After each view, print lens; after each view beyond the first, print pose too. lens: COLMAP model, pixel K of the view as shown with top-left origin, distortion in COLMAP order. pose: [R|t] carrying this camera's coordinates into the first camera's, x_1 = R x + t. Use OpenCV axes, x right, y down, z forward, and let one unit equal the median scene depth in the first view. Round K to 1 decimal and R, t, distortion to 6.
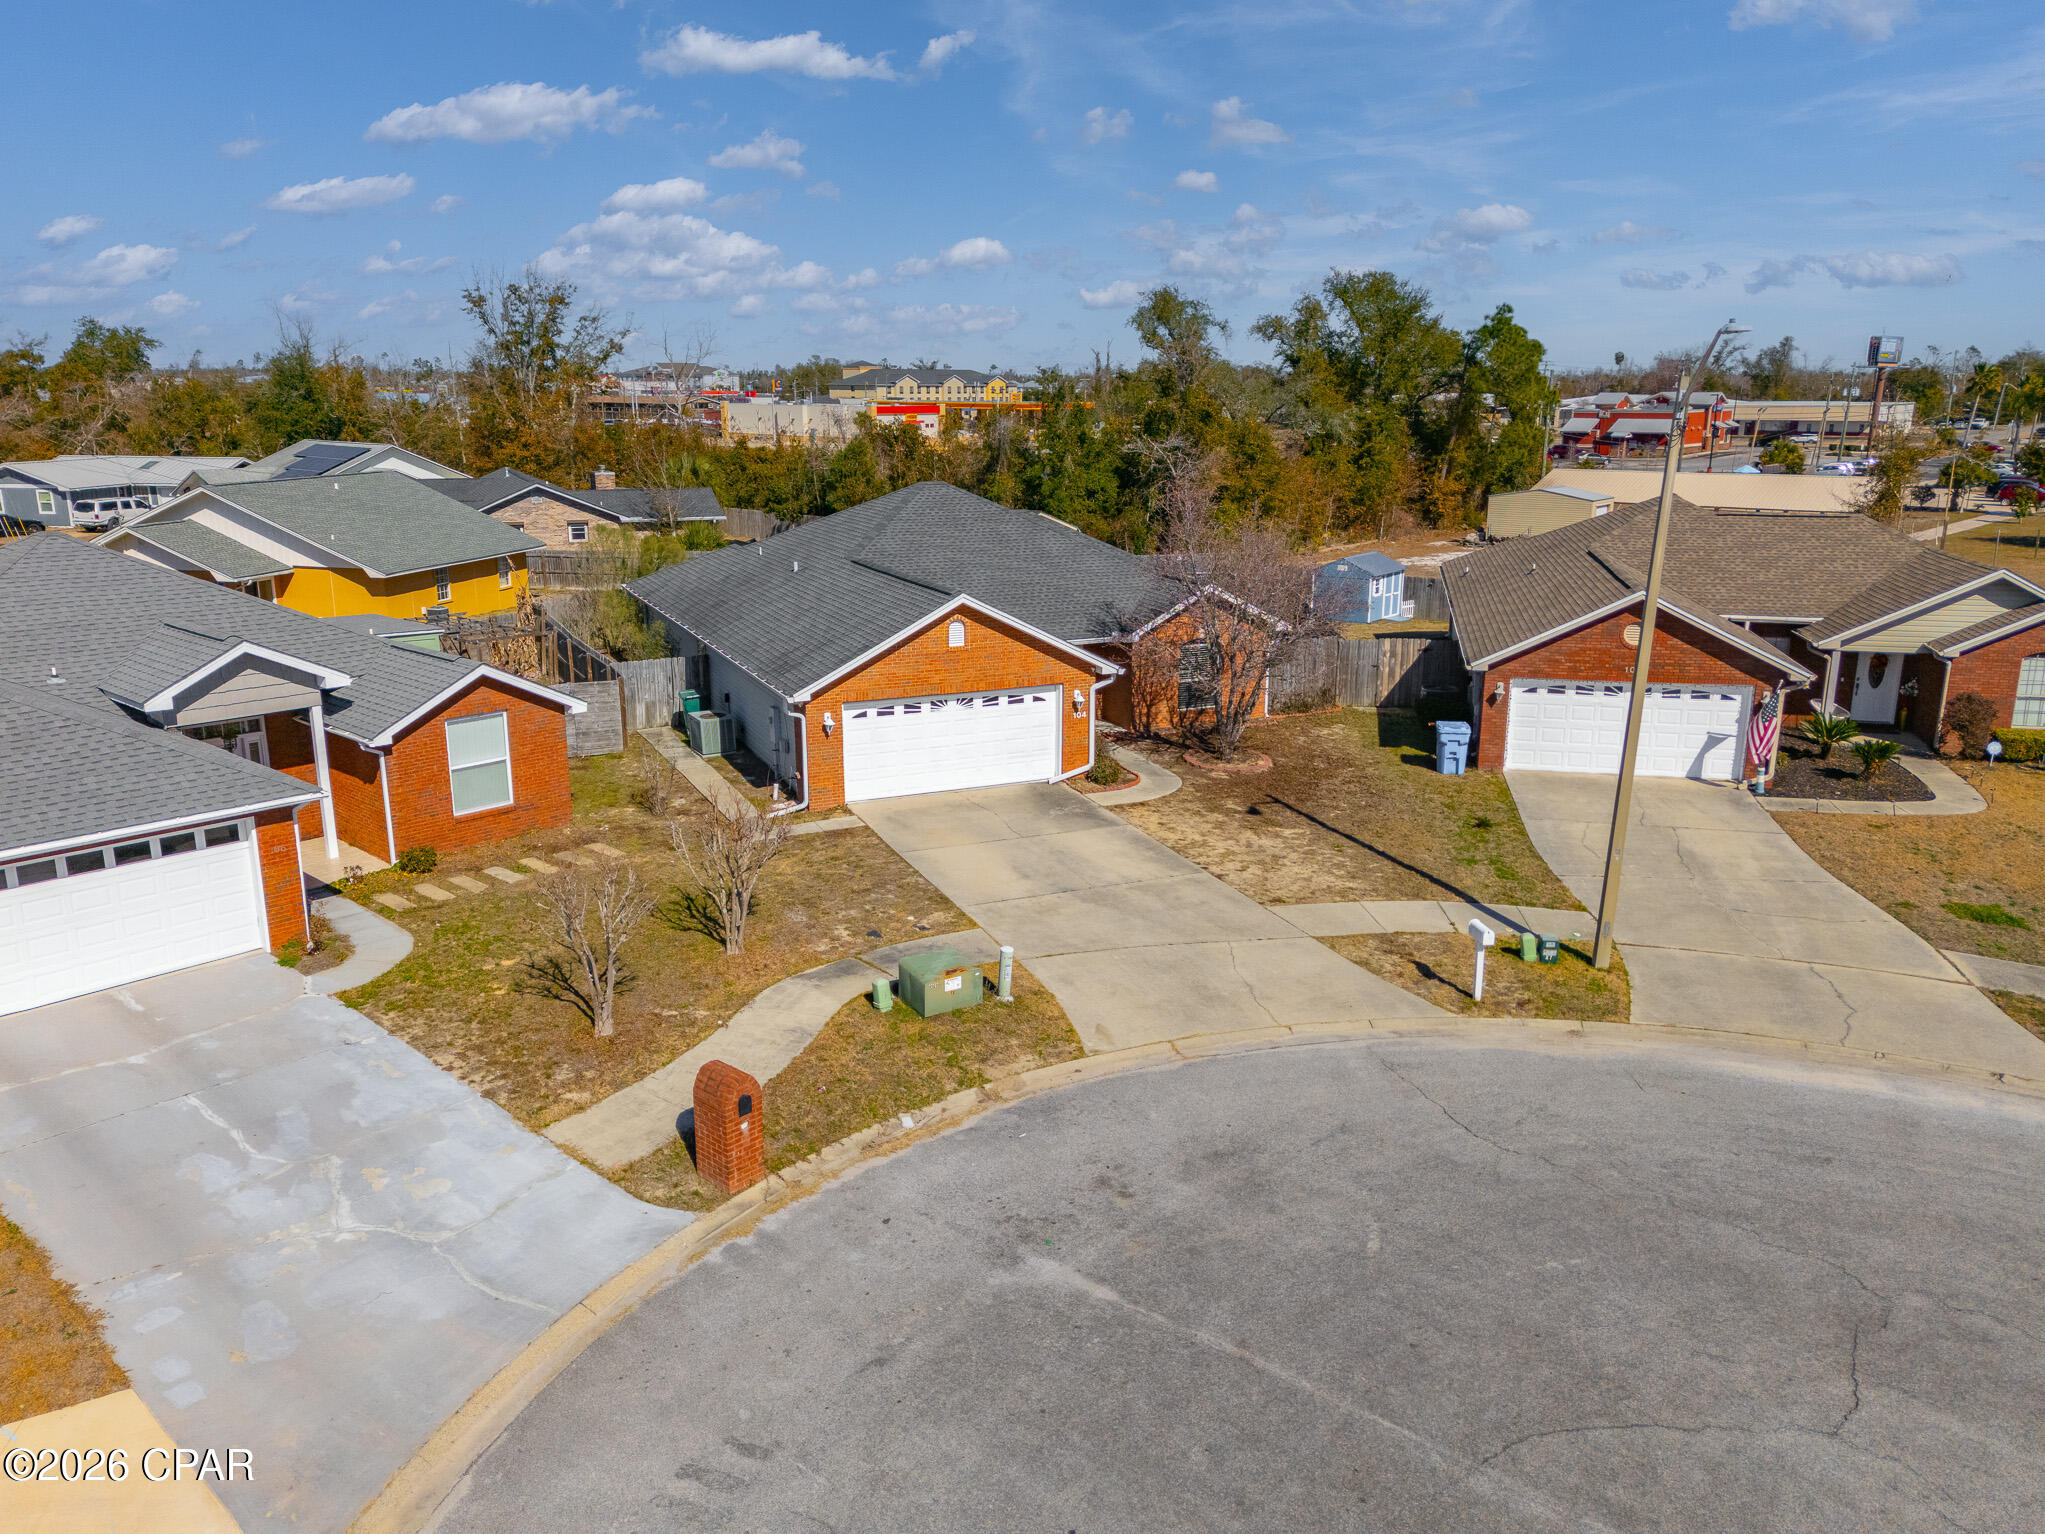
lens RADIAL K [[1507.7, 0, 1022.5], [0, 1507.7, 767.0], [0, 0, 1]] dist [0.073519, -0.064018]
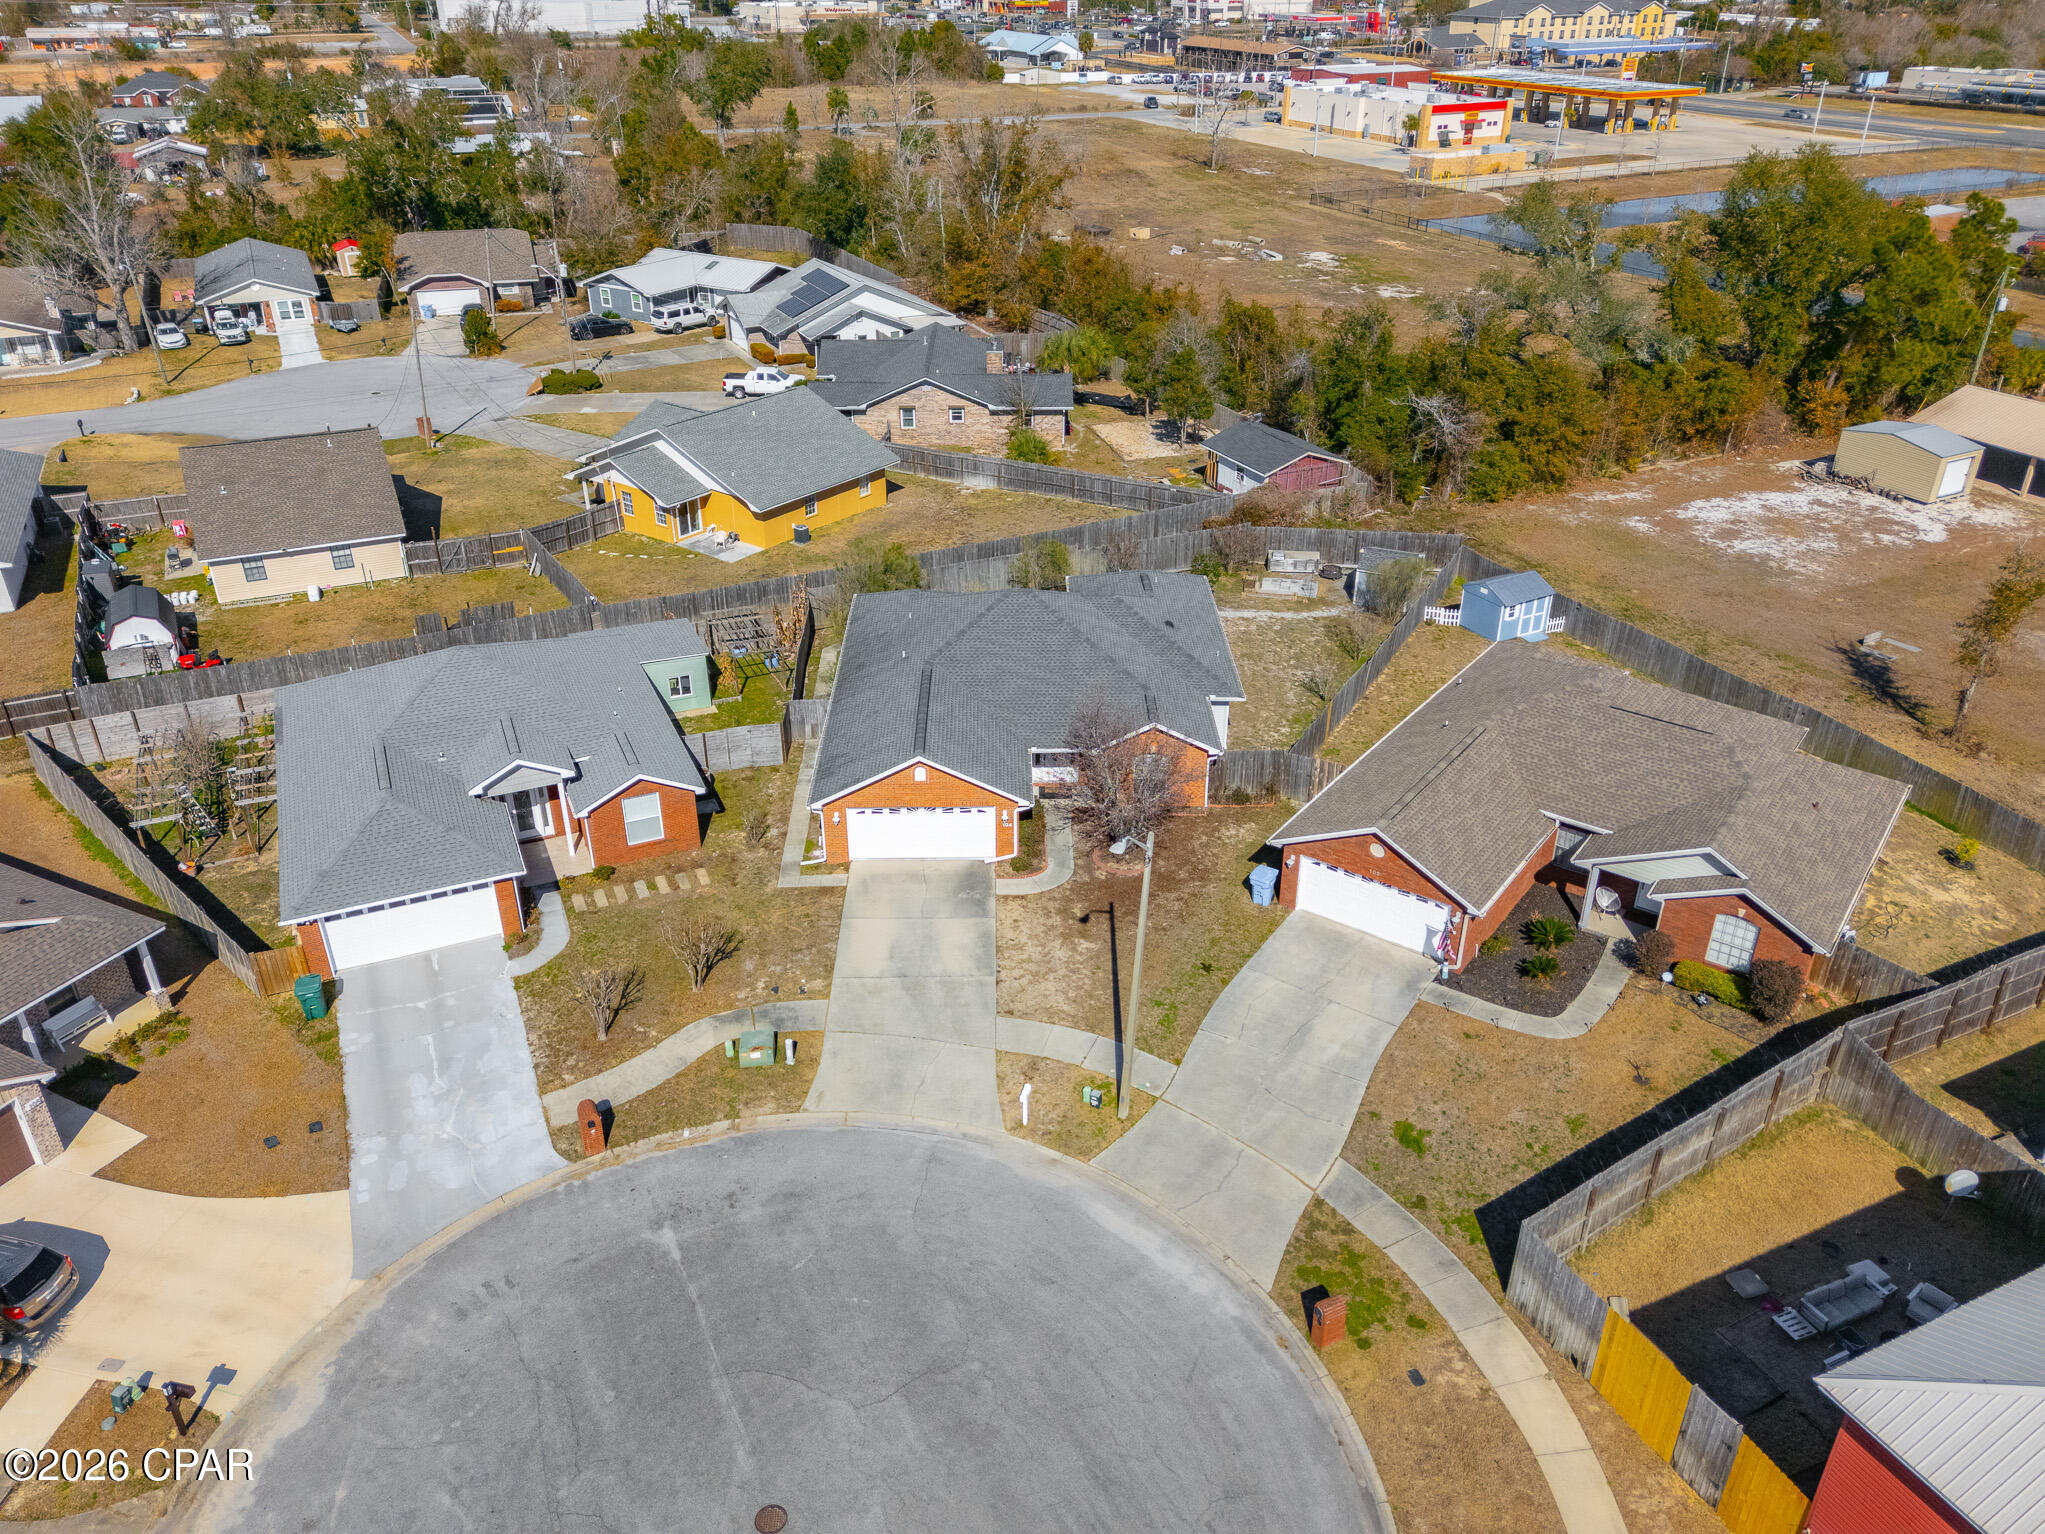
lens RADIAL K [[1507.7, 0, 1022.5], [0, 1507.7, 767.0], [0, 0, 1]] dist [0.073519, -0.064018]
pose [[0.916975, 0.191288, -0.350093, 0.601027], [-0.097313, 0.958291, 0.268716, -0.525505], [0.386893, -0.212338, 0.897344, -0.376650]]
